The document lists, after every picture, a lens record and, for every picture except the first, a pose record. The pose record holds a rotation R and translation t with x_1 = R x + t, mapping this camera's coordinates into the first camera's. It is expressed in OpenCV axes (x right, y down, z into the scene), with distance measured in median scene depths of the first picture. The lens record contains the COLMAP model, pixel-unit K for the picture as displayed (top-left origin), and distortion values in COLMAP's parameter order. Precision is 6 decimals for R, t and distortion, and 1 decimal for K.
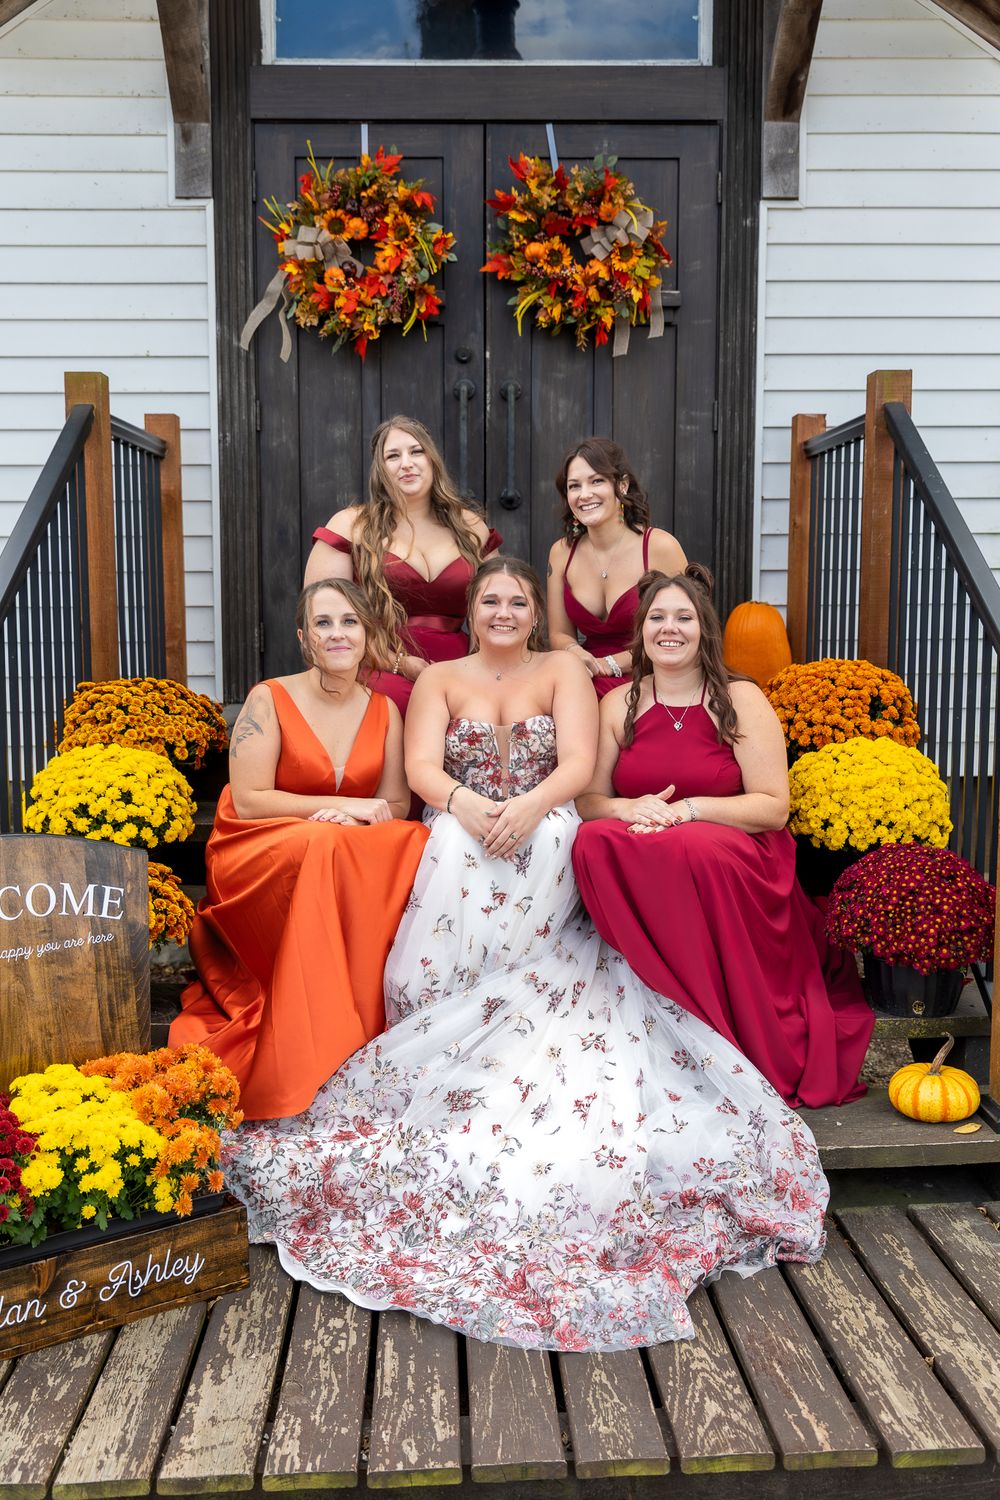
lens RADIAL K [[1498.5, 0, 492.4], [0, 1498.5, 747.2], [0, 0, 1]] dist [0.008478, 0.000000]
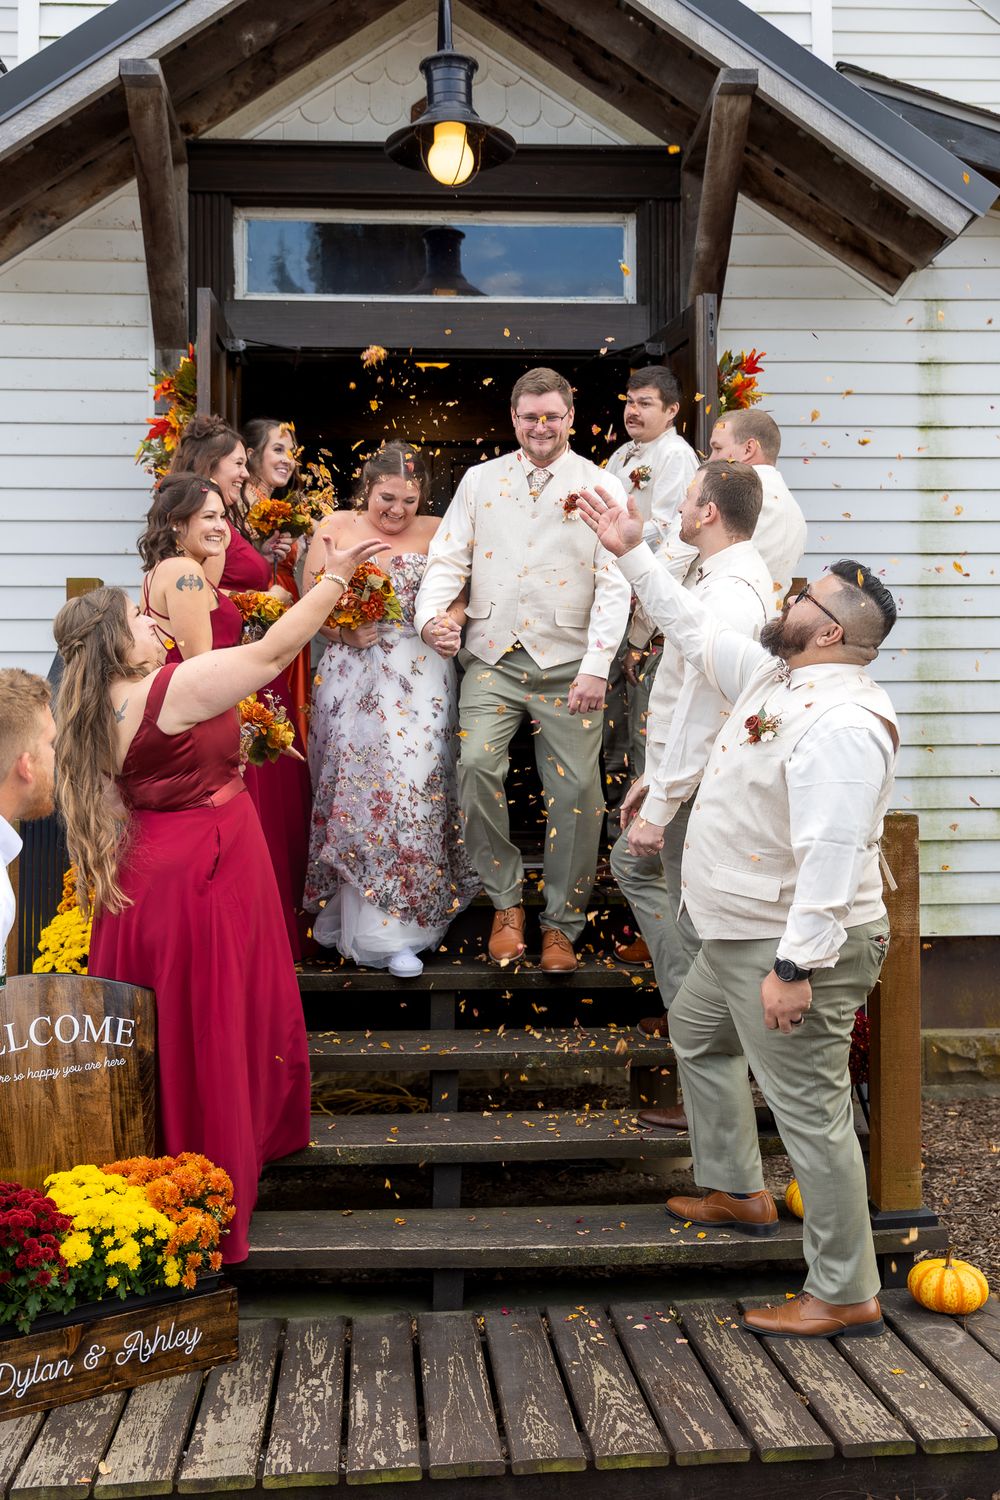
lens RADIAL K [[1498.5, 0, 494.5], [0, 1498.5, 751.8], [0, 0, 1]] dist [0.008478, 0.000000]
pose [[0.999340, -0.001100, 0.036316, -0.003463], [0.005134, 0.993788, -0.111174, 0.019106], [-0.035968, 0.111287, 0.993137, -0.257631]]
